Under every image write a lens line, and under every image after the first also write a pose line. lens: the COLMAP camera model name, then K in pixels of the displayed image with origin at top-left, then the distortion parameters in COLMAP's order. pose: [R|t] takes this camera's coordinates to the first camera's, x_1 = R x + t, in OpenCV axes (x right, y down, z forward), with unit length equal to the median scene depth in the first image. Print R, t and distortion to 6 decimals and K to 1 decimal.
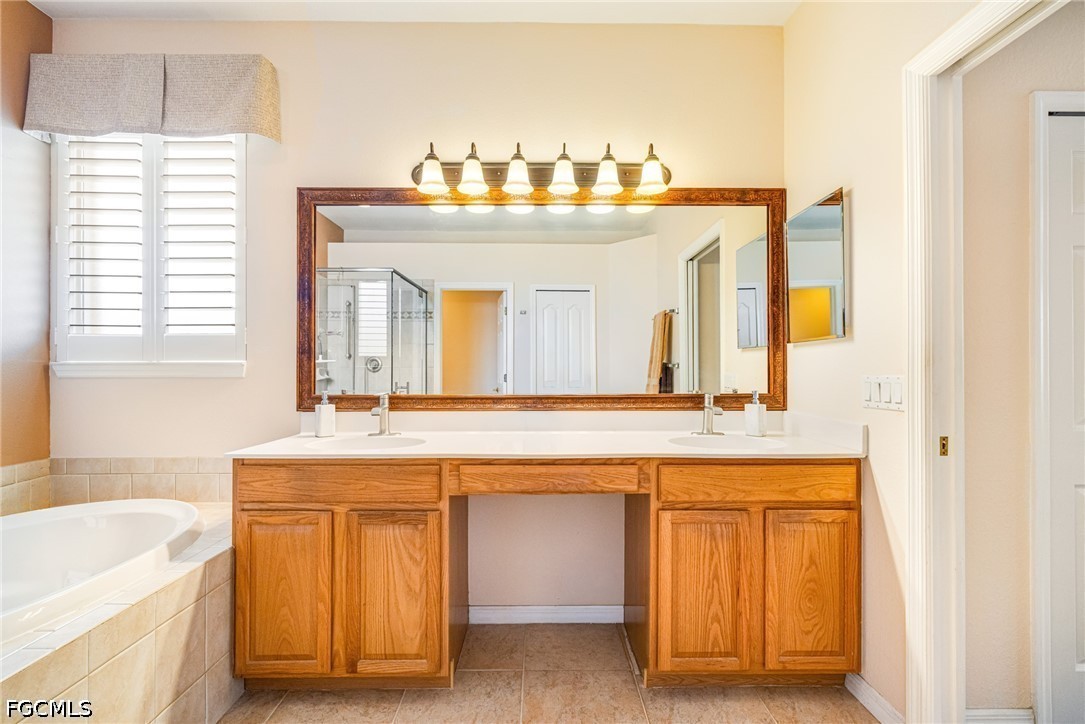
lens RADIAL K [[468.2, 0, 543.3], [0, 468.2, 363.0], [0, 0, 1]] dist [-0.000310, -0.000319]
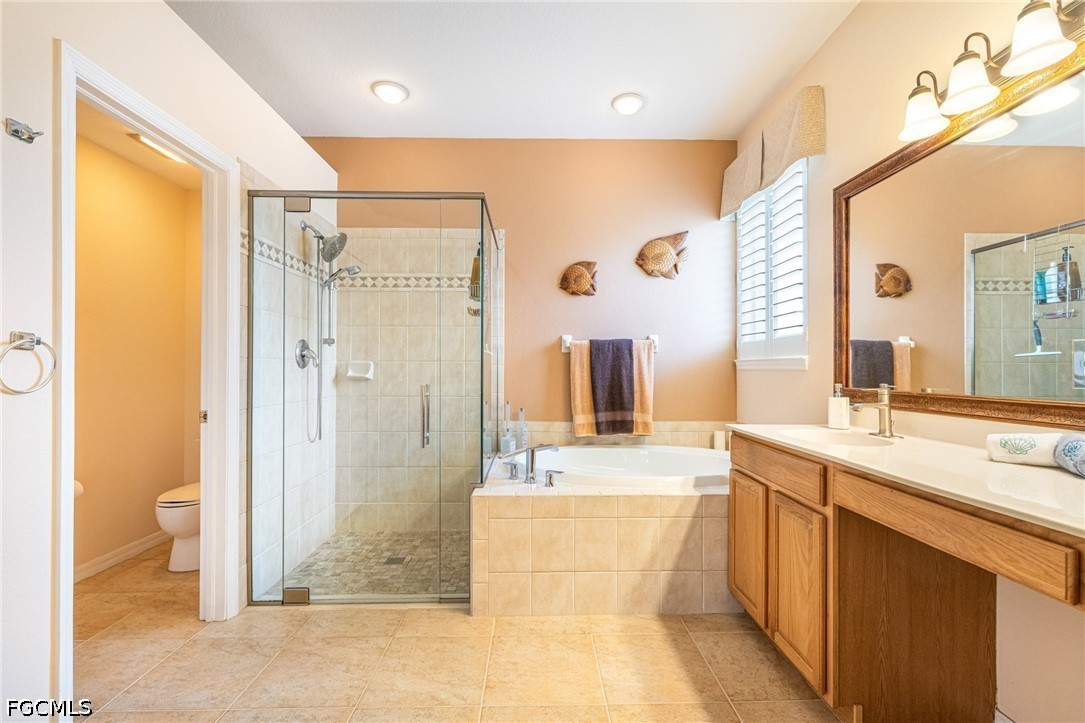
lens RADIAL K [[468.2, 0, 543.3], [0, 468.2, 362.5], [0, 0, 1]] dist [-0.000310, -0.000319]
pose [[0.017107, -0.013203, -0.999766, 0.646145], [0.012432, 0.999838, -0.012991, 0.024262], [0.999776, -0.012207, 0.017268, 0.431089]]
